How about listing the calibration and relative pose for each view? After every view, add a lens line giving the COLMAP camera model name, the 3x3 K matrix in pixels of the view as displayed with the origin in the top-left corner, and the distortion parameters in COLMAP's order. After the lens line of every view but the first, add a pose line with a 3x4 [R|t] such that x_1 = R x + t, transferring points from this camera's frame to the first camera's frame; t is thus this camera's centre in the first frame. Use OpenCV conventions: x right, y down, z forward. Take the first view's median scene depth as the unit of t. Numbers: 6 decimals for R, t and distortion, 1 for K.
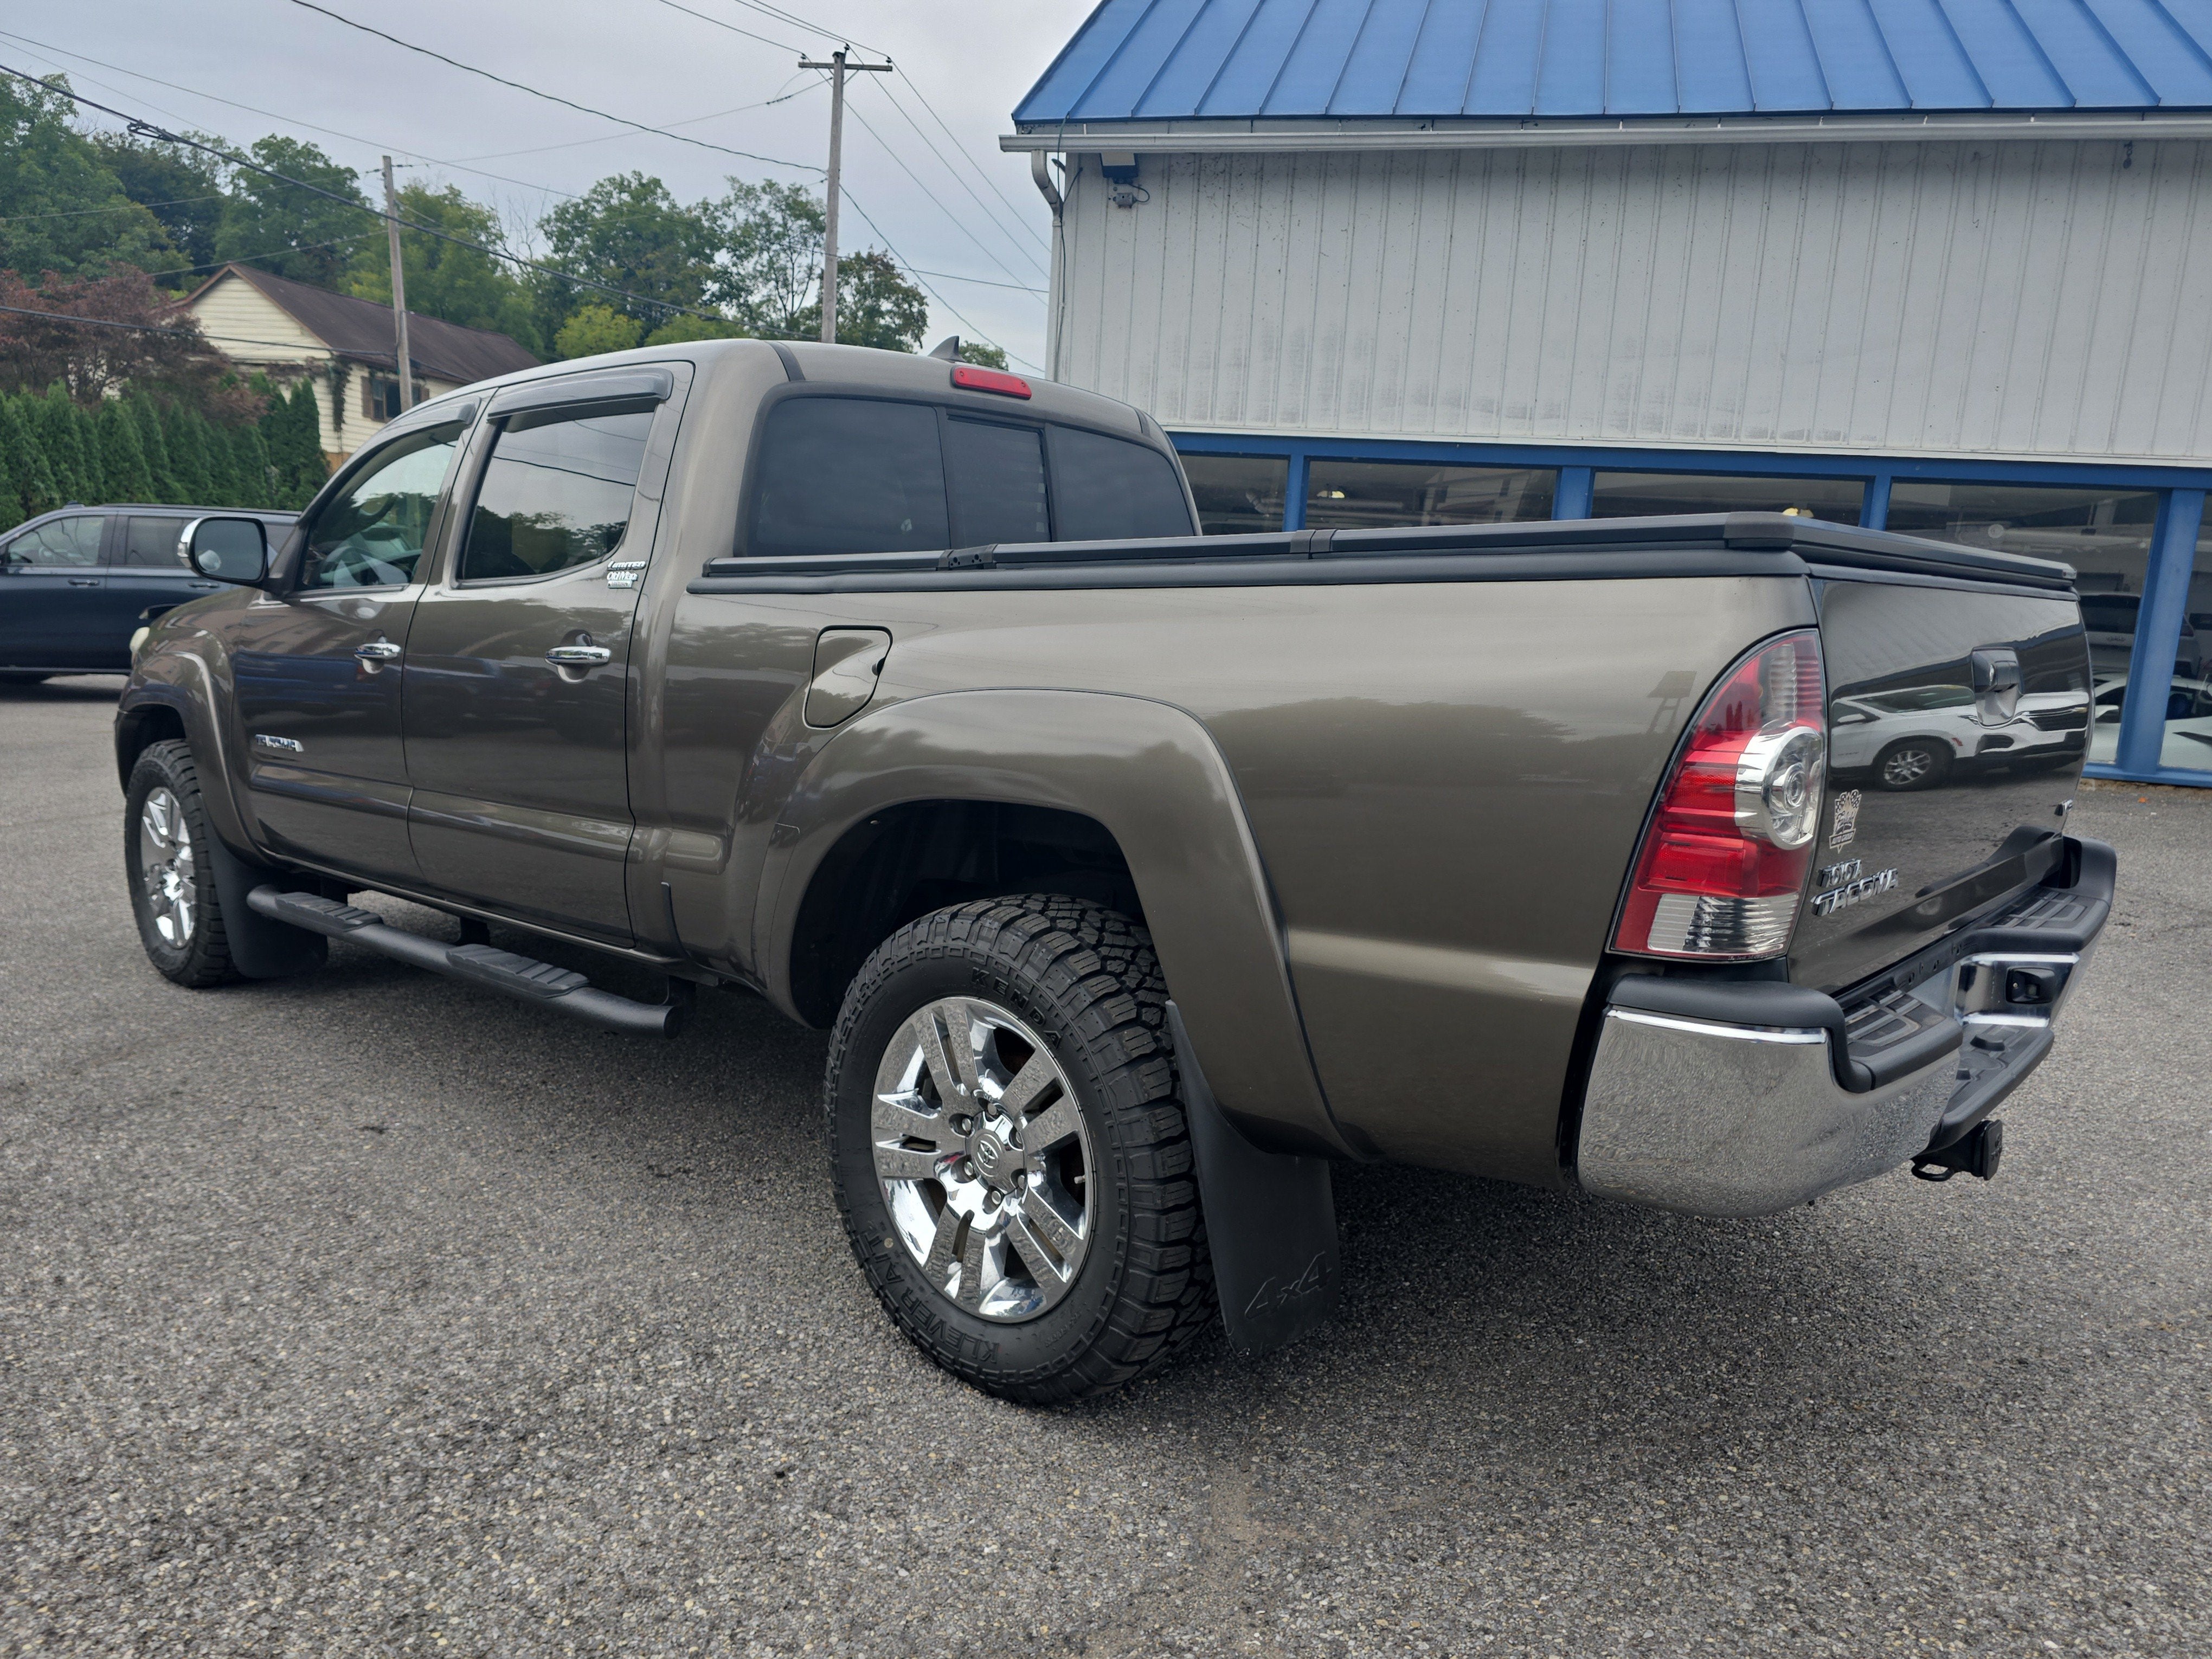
lens RADIAL K [[1507.6, 0, 1127.2], [0, 1507.6, 835.1], [0, 0, 1]] dist [0.027910, -0.021650]
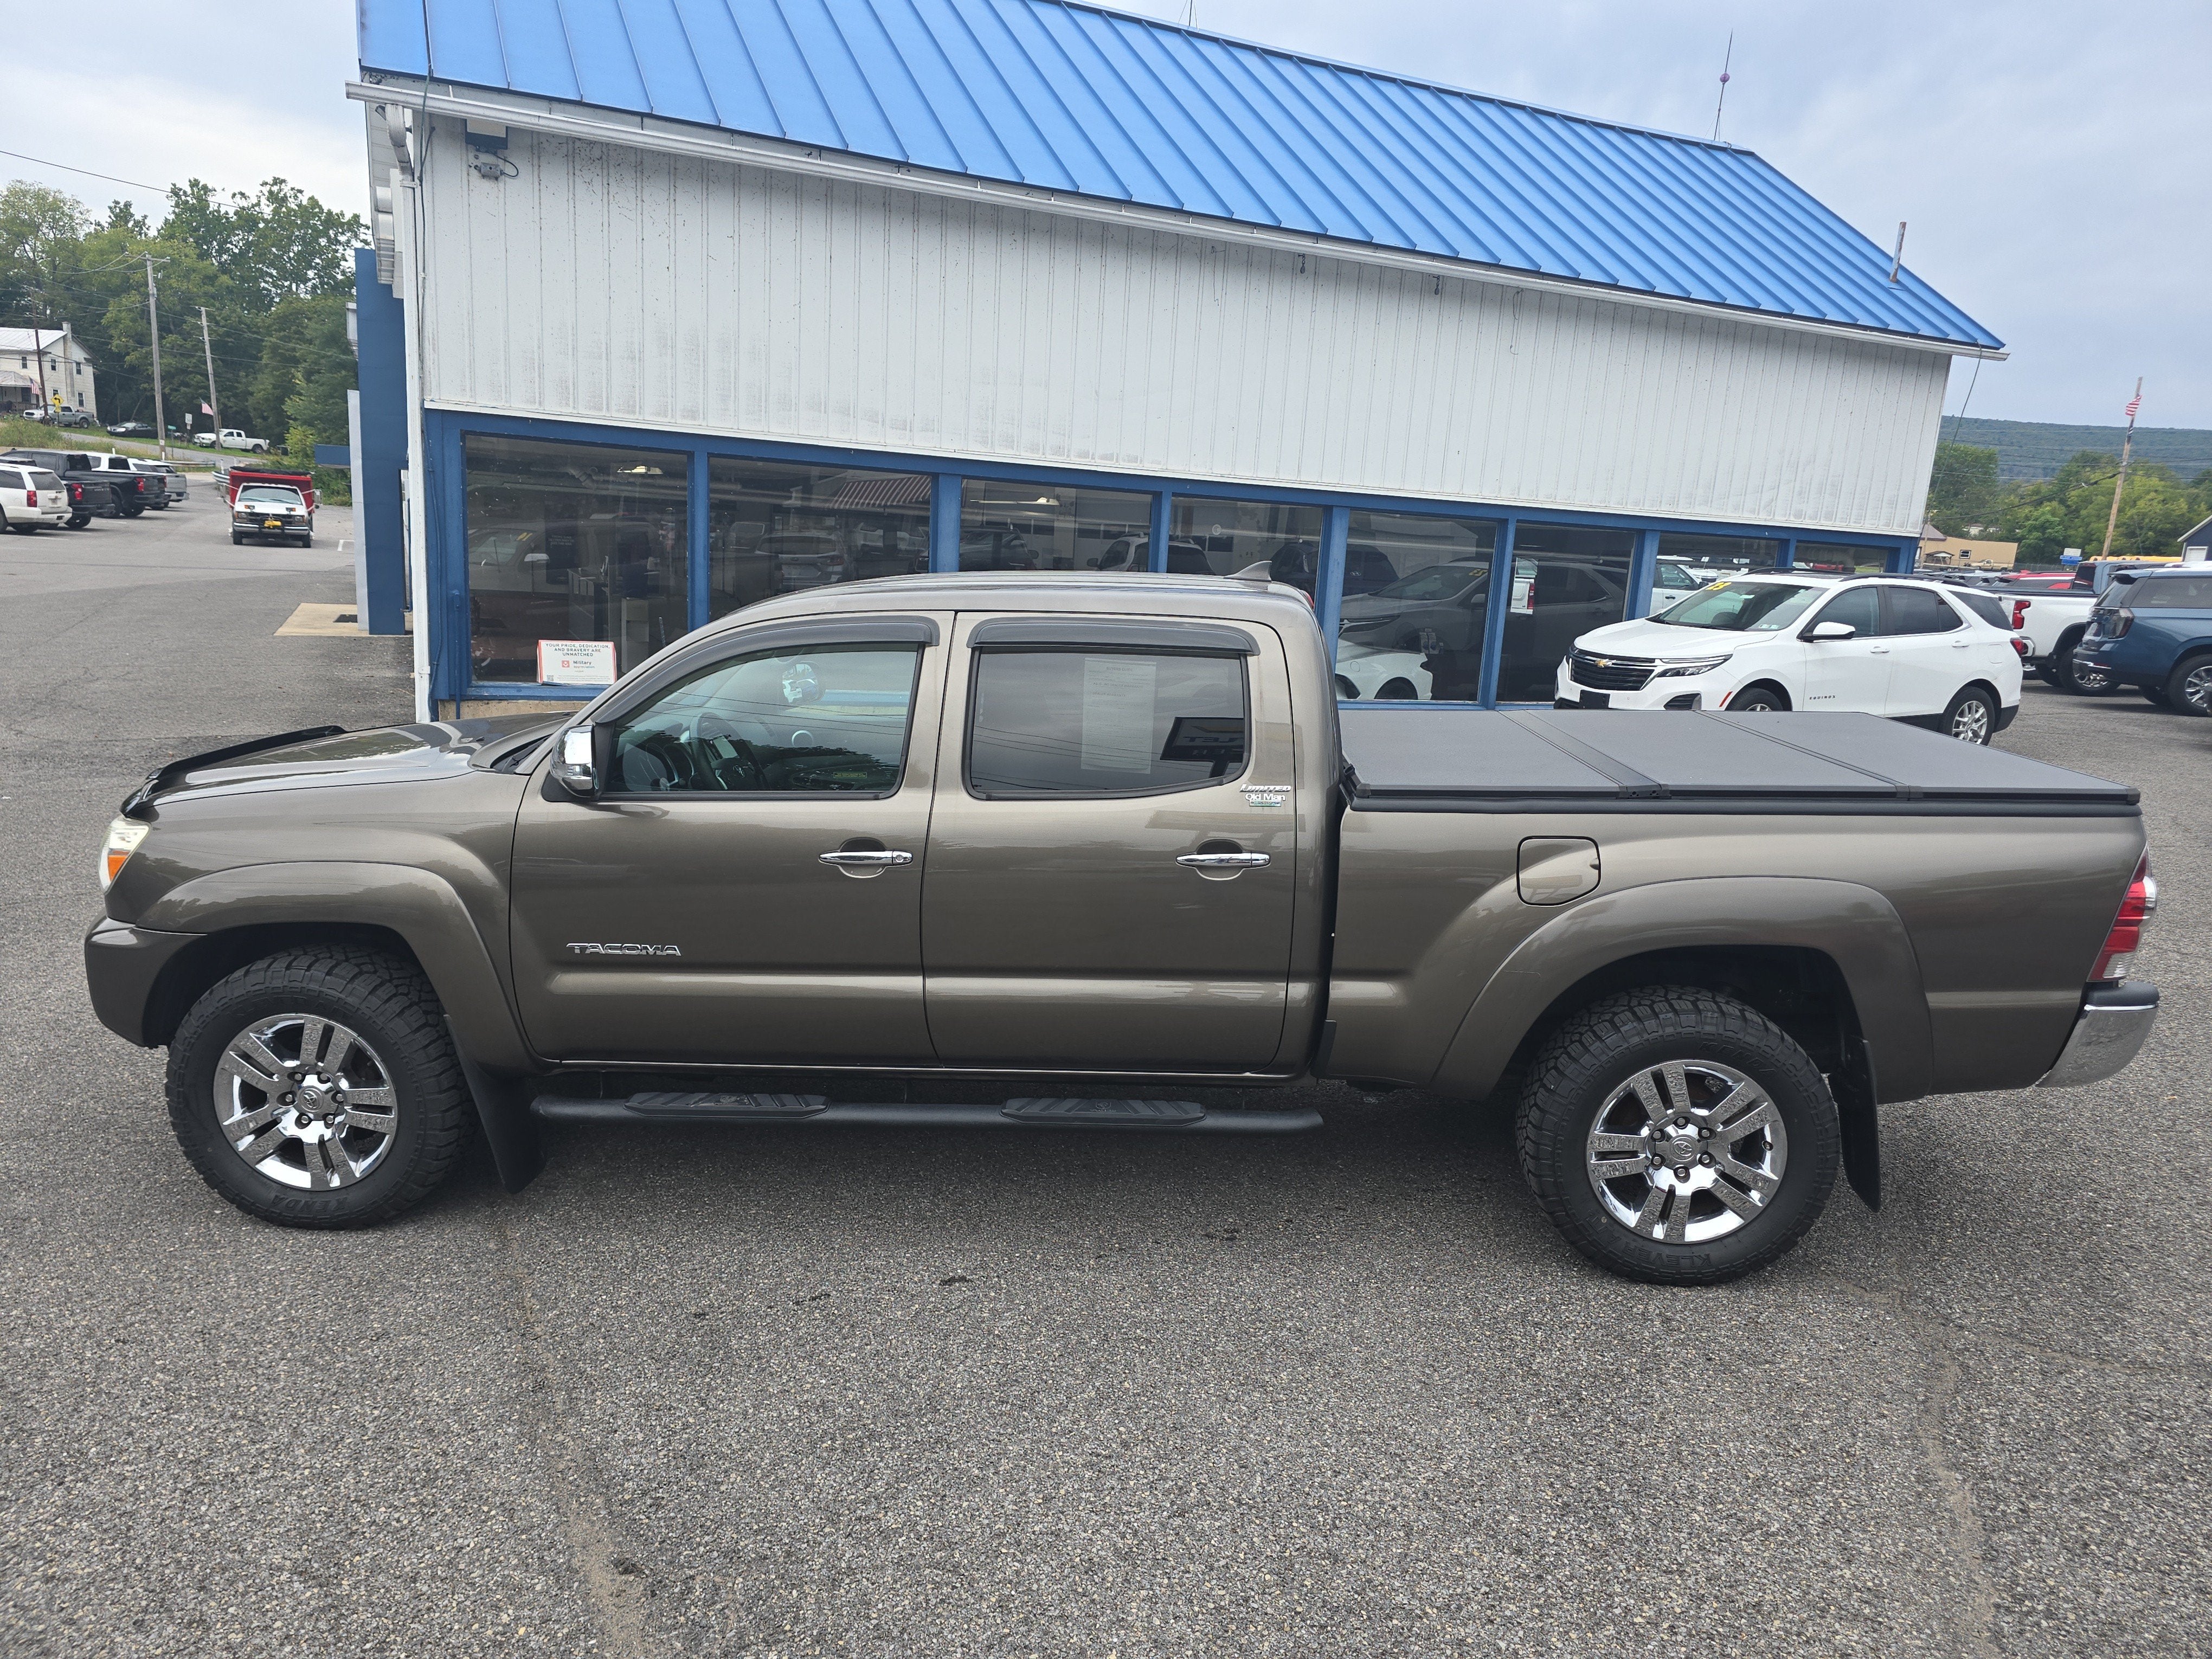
lens RADIAL K [[1447.7, 0, 1104.5], [0, 1447.7, 858.6], [0, 0, 1]] dist [0.025656, -0.040757]
pose [[0.788958, -0.138877, 0.598546, -0.751430], [0.084290, 0.989375, 0.118454, -0.172985], [-0.608638, -0.043004, 0.792282, 0.069283]]
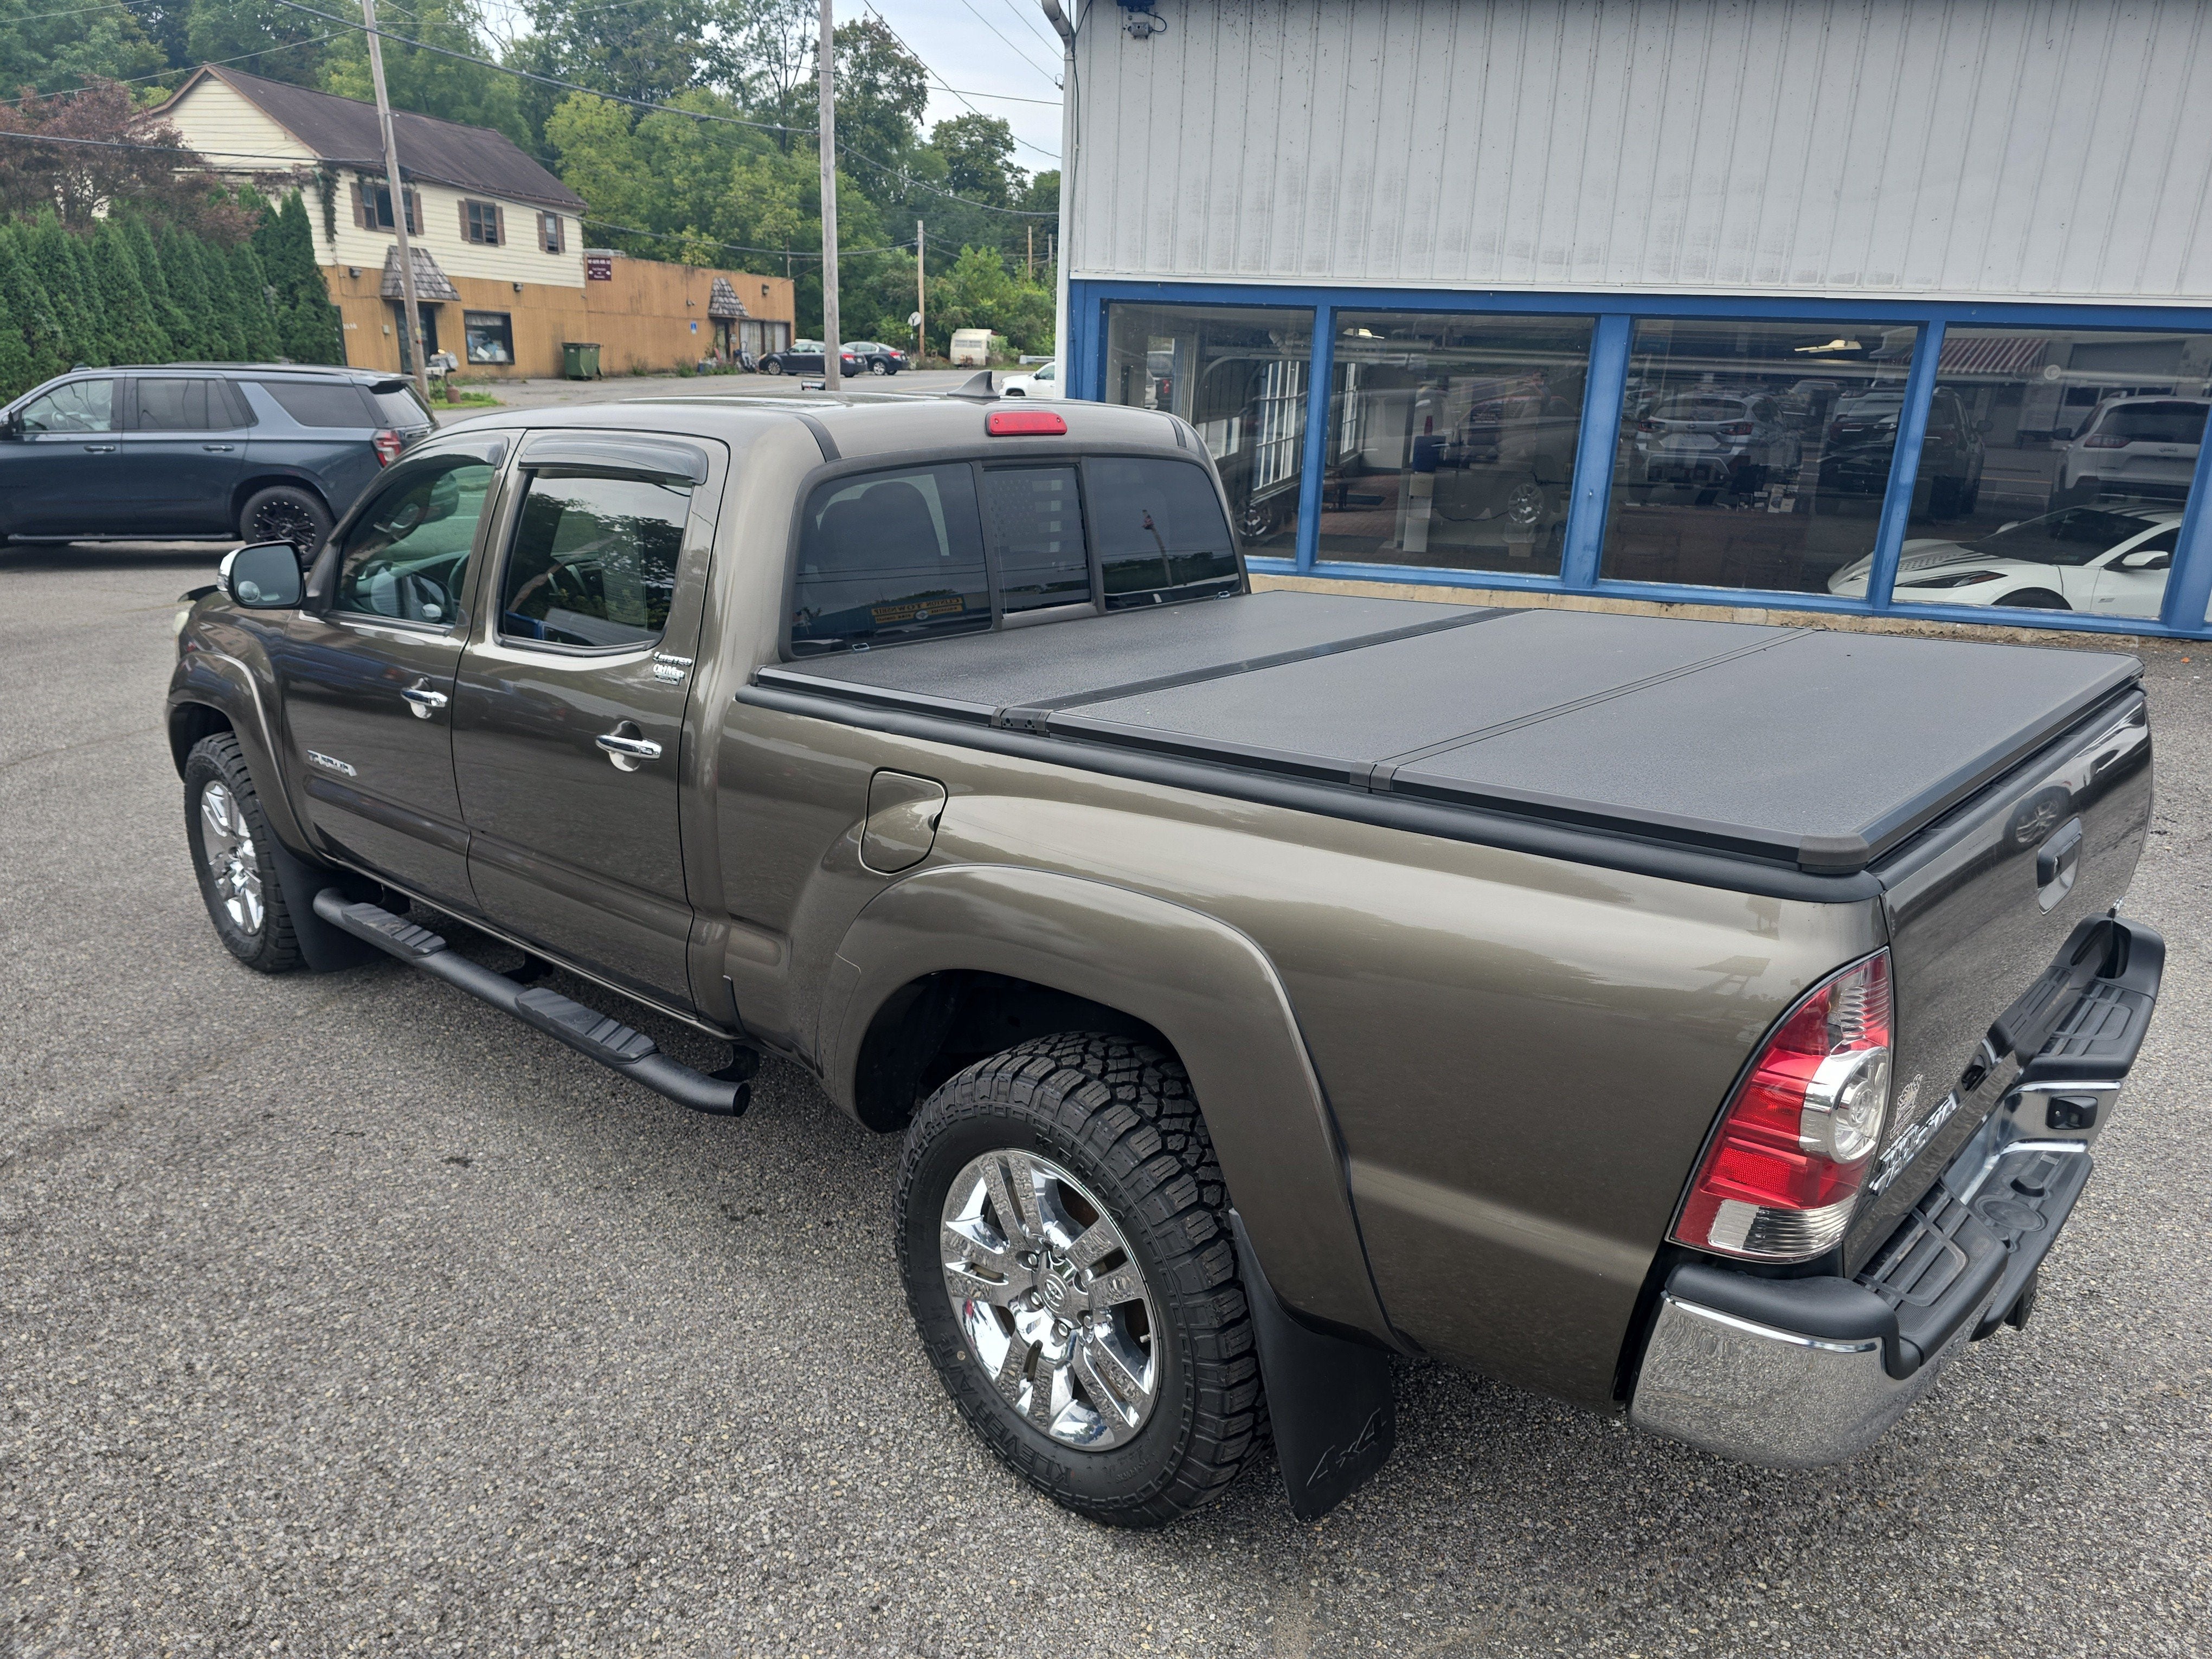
lens RADIAL K [[1498.0, 0, 1113.5], [0, 1498.0, 829.1], [0, 0, 1]] dist [0.025380, -0.020996]
pose [[0.999567, -0.017230, -0.023856, -0.010619], [0.020214, 0.991167, 0.131072, -0.121349], [0.021387, -0.131498, 0.991086, 0.004480]]
